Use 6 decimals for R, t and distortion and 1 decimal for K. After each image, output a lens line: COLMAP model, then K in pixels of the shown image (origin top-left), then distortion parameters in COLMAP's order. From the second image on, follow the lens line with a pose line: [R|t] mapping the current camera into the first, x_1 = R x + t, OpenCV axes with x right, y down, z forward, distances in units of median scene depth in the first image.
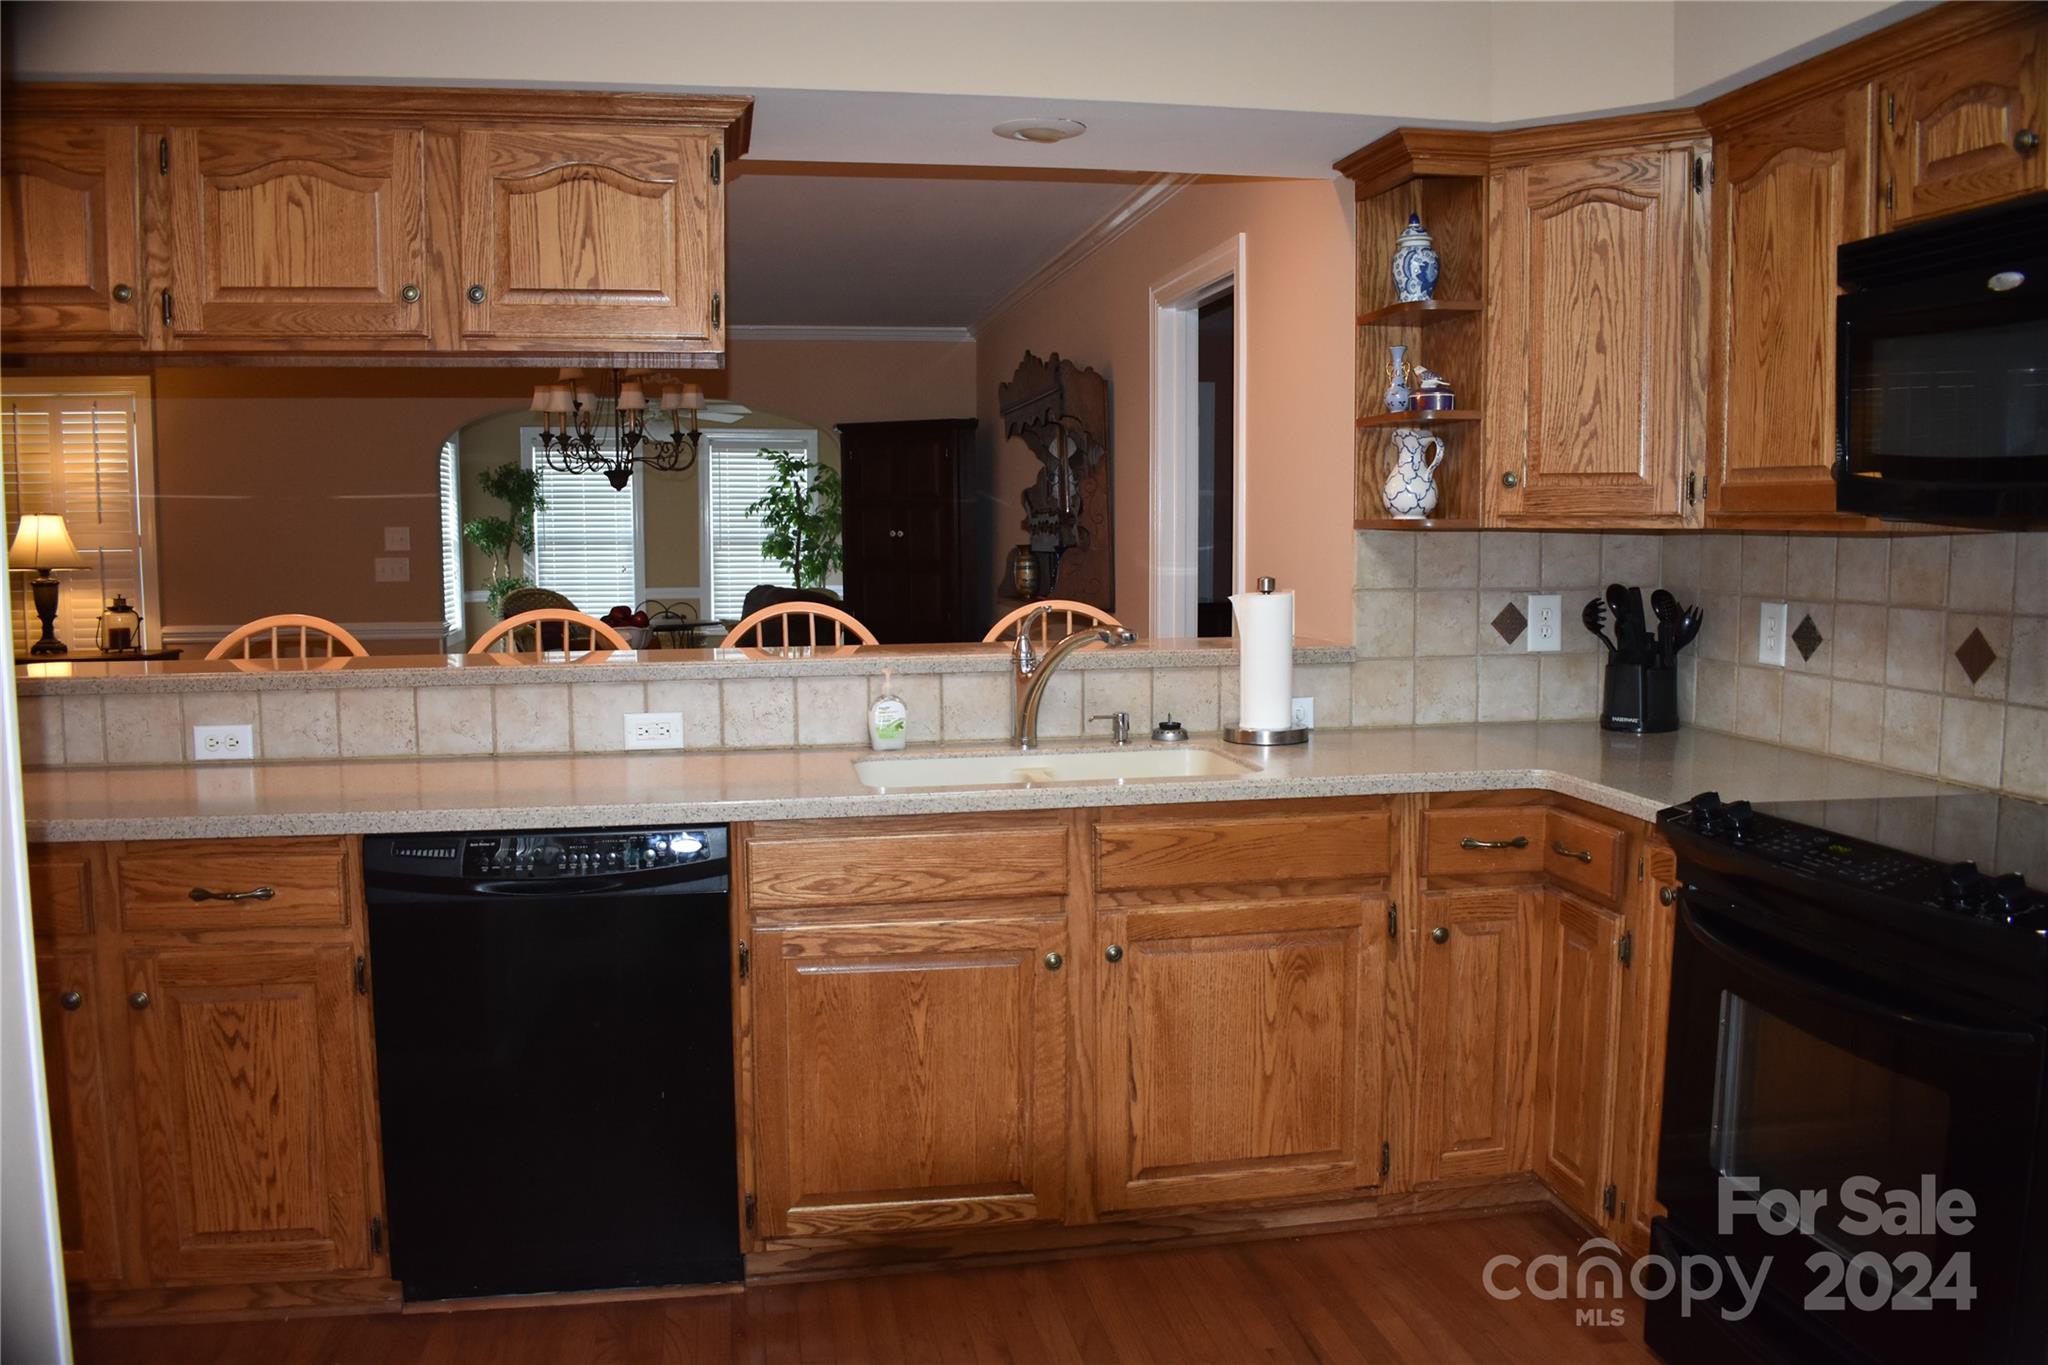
lens RADIAL K [[1596.9, 0, 1022.9], [0, 1596.9, 681.0], [0, 0, 1]] dist [-0.094838, 0.011024]
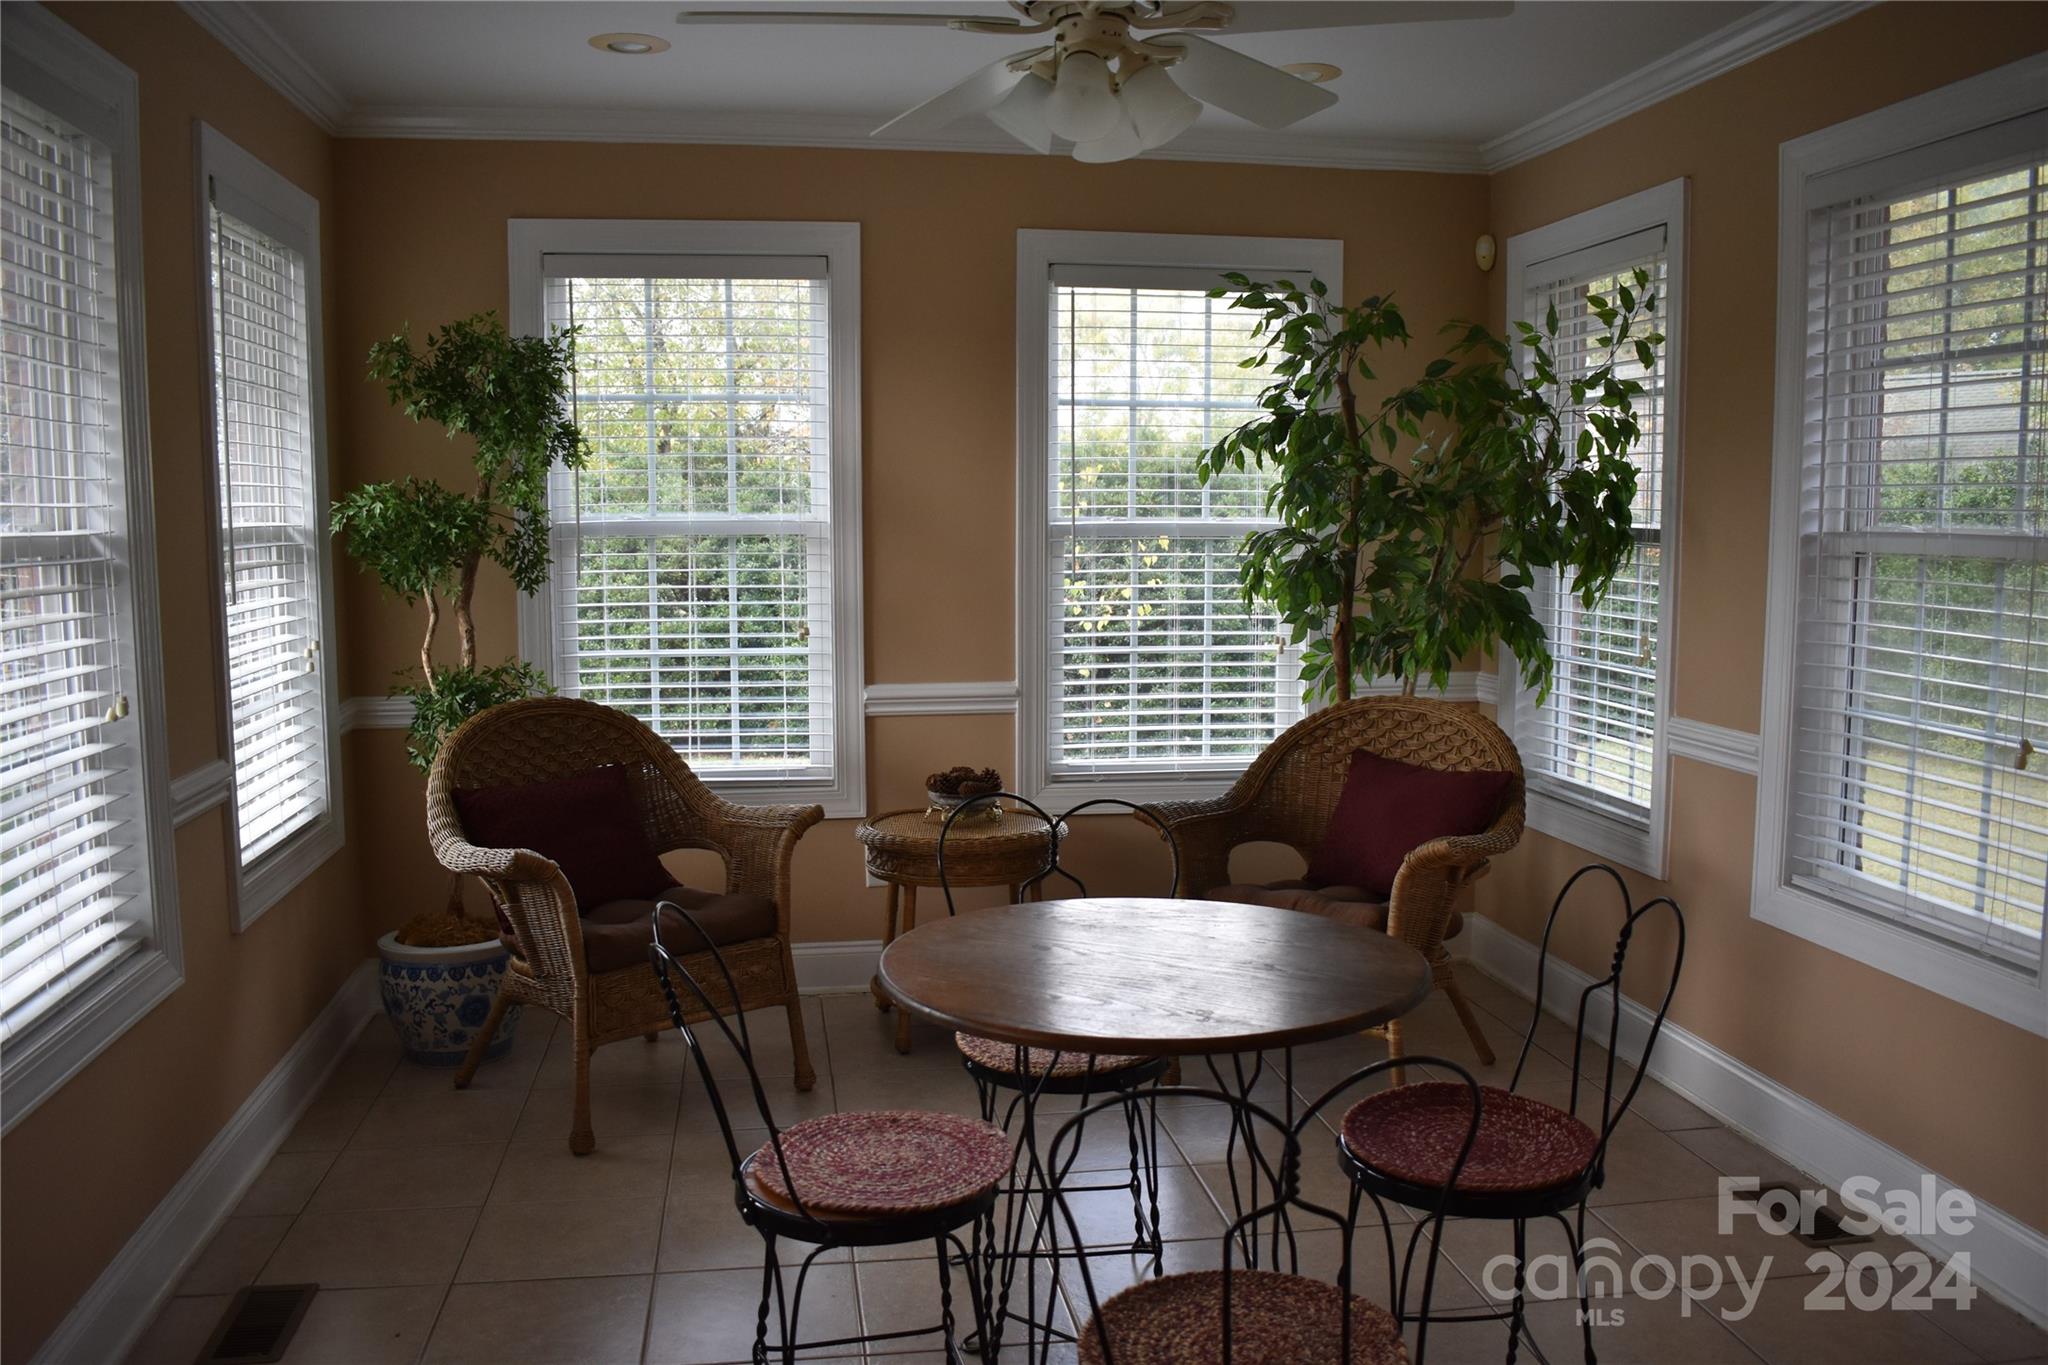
lens RADIAL K [[1723.1, 0, 1032.3], [0, 1723.1, 686.7], [0, 0, 1]] dist [-0.092944, 0.015865]
pose [[0.999435, 0.003500, -0.033439, -0.755543], [-0.003230, 0.999962, 0.008100, -0.247136], [0.033466, -0.007988, 0.999408, 2.487087]]
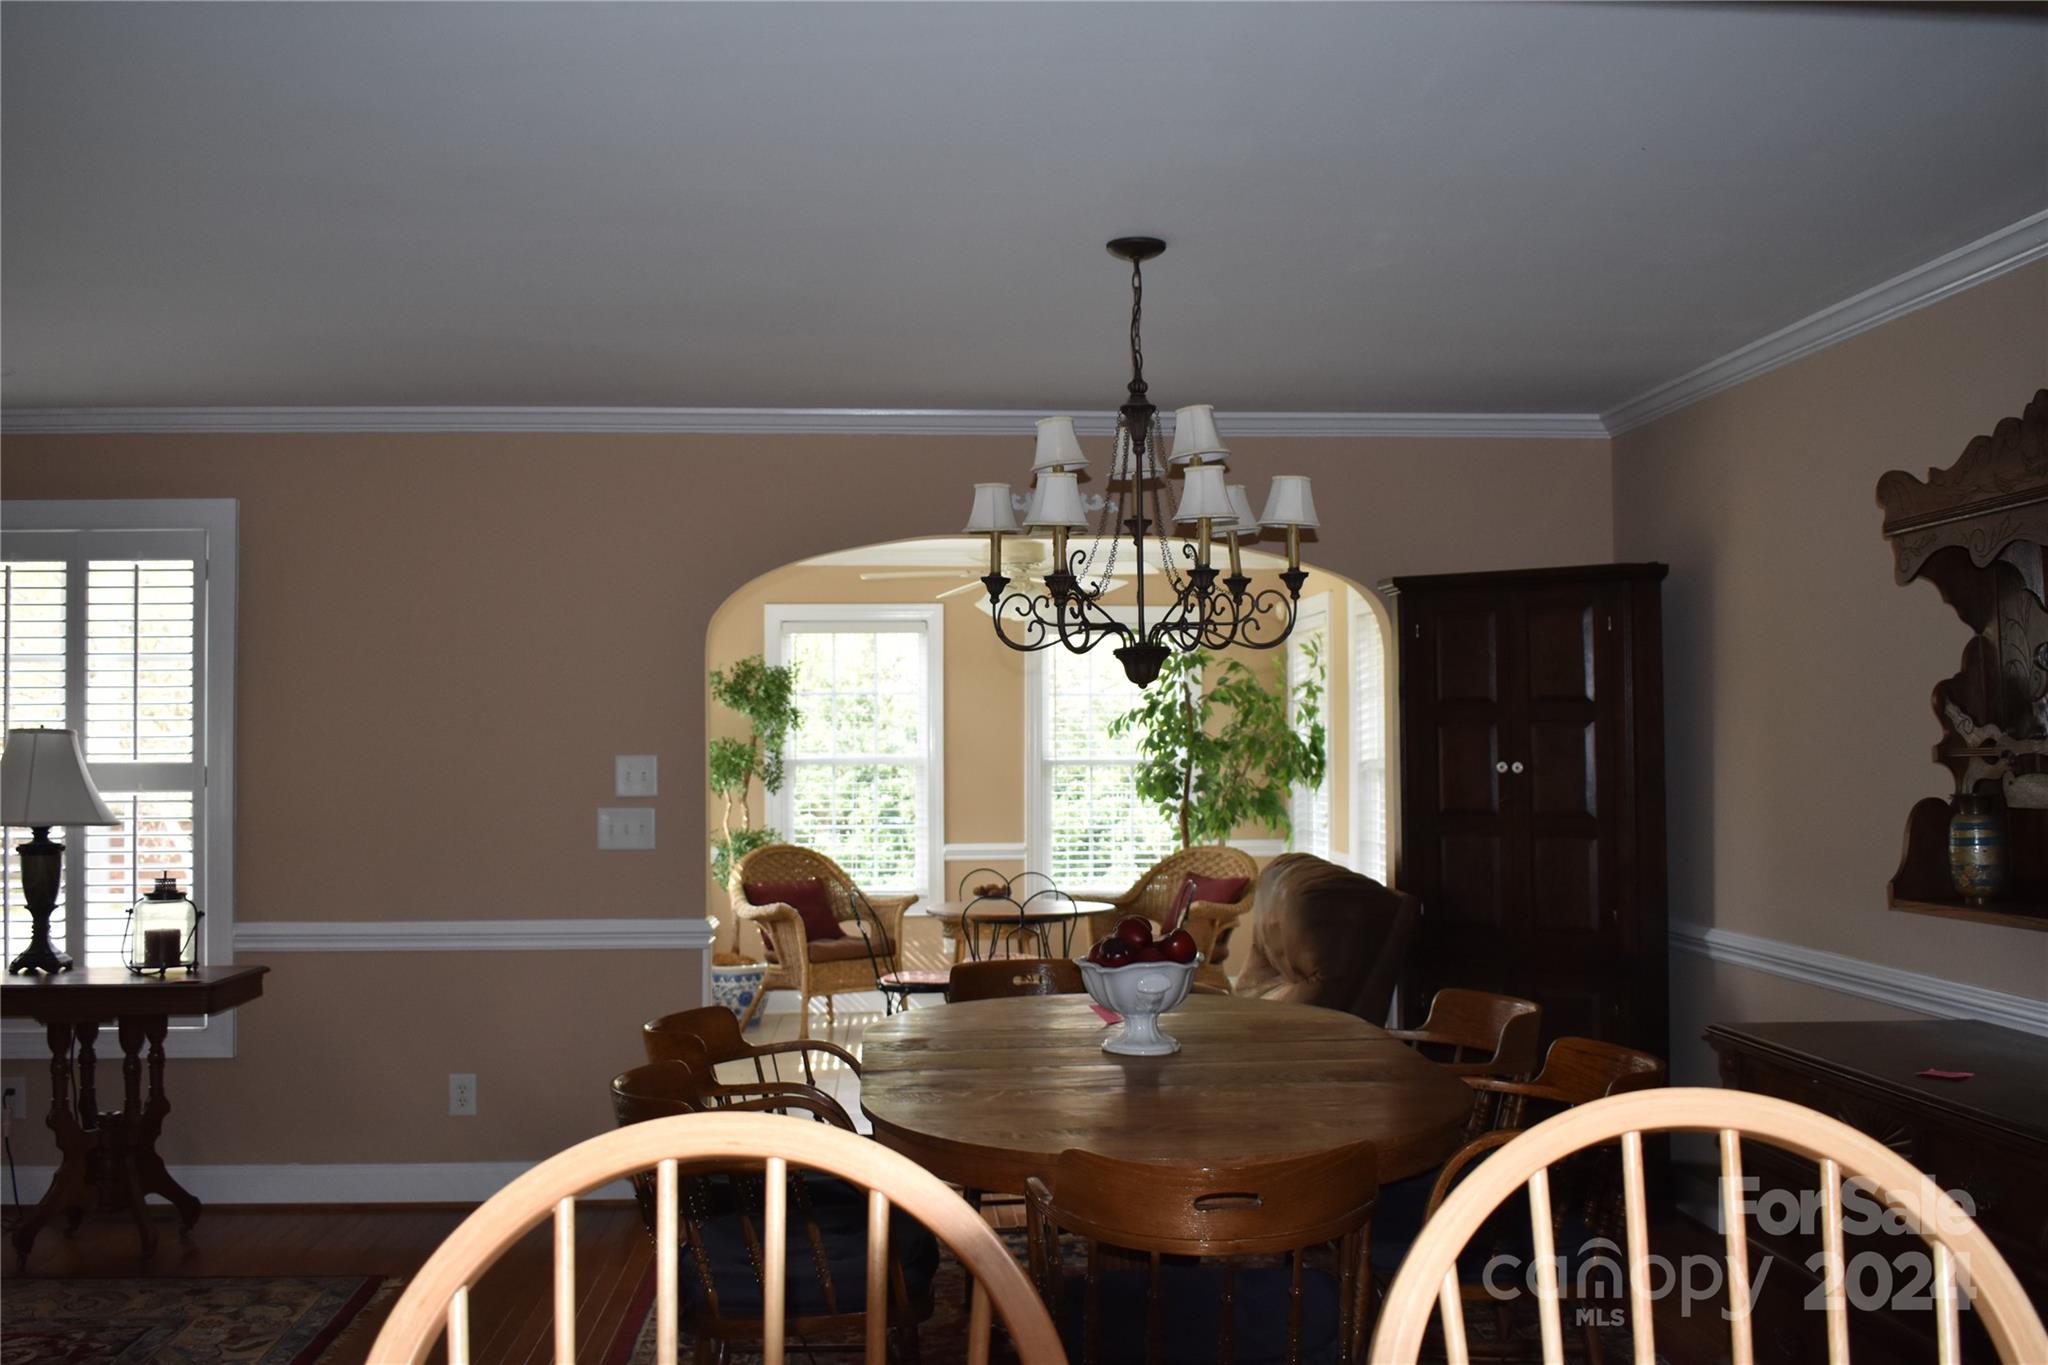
lens RADIAL K [[1939.5, 0, 1028.2], [0, 1939.5, 675.6], [0, 0, 1]] dist [-0.060500, 0.000000]
pose [[0.993275, -0.008364, -0.115481, -0.435309], [-0.007162, 0.991038, -0.133386, -0.082628], [0.115561, 0.133316, 0.984313, 0.776538]]
